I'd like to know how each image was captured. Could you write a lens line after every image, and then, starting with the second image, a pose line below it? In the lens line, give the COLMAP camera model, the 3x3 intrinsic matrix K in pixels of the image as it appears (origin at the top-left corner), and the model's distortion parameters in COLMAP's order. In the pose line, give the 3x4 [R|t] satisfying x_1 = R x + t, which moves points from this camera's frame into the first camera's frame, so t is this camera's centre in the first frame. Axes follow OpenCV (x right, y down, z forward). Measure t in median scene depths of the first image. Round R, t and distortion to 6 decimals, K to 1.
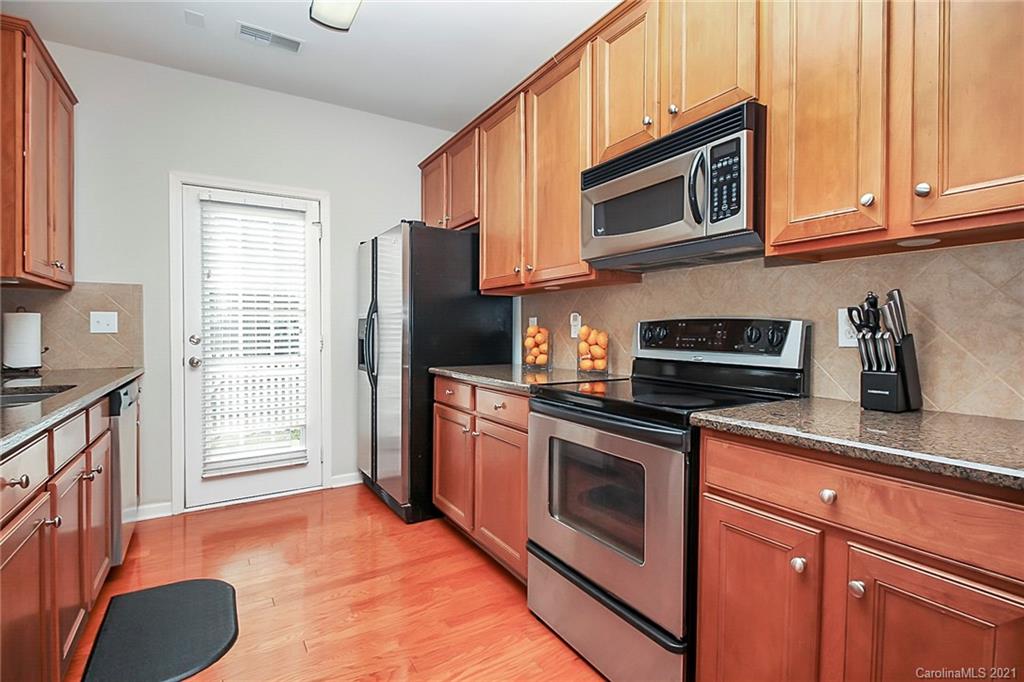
lens RADIAL K [[483.4, 0, 538.7], [0, 483.4, 336.0], [0, 0, 1]] dist [0.026726, -0.023519]
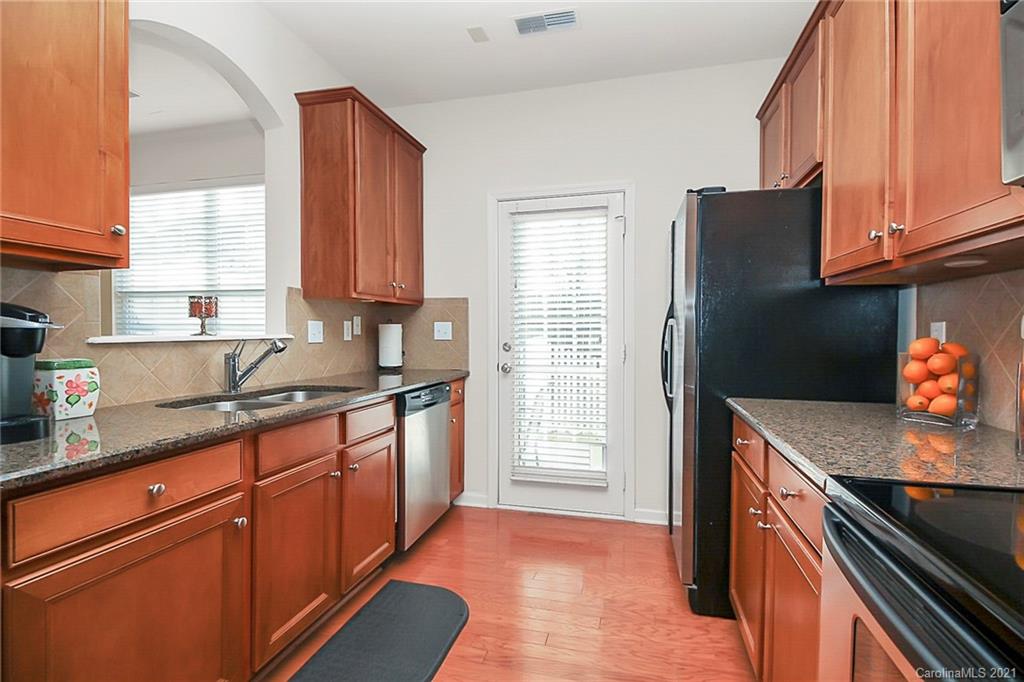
lens RADIAL K [[481.0, 0, 518.0], [0, 481.0, 334.1], [0, 0, 1]] dist [-0.003323, -0.007849]
pose [[0.652234, 0.008965, -0.757965, 0.098491], [-0.013570, 0.999908, 0.000149, -0.021140], [0.757896, 0.010189, 0.652296, 0.343604]]
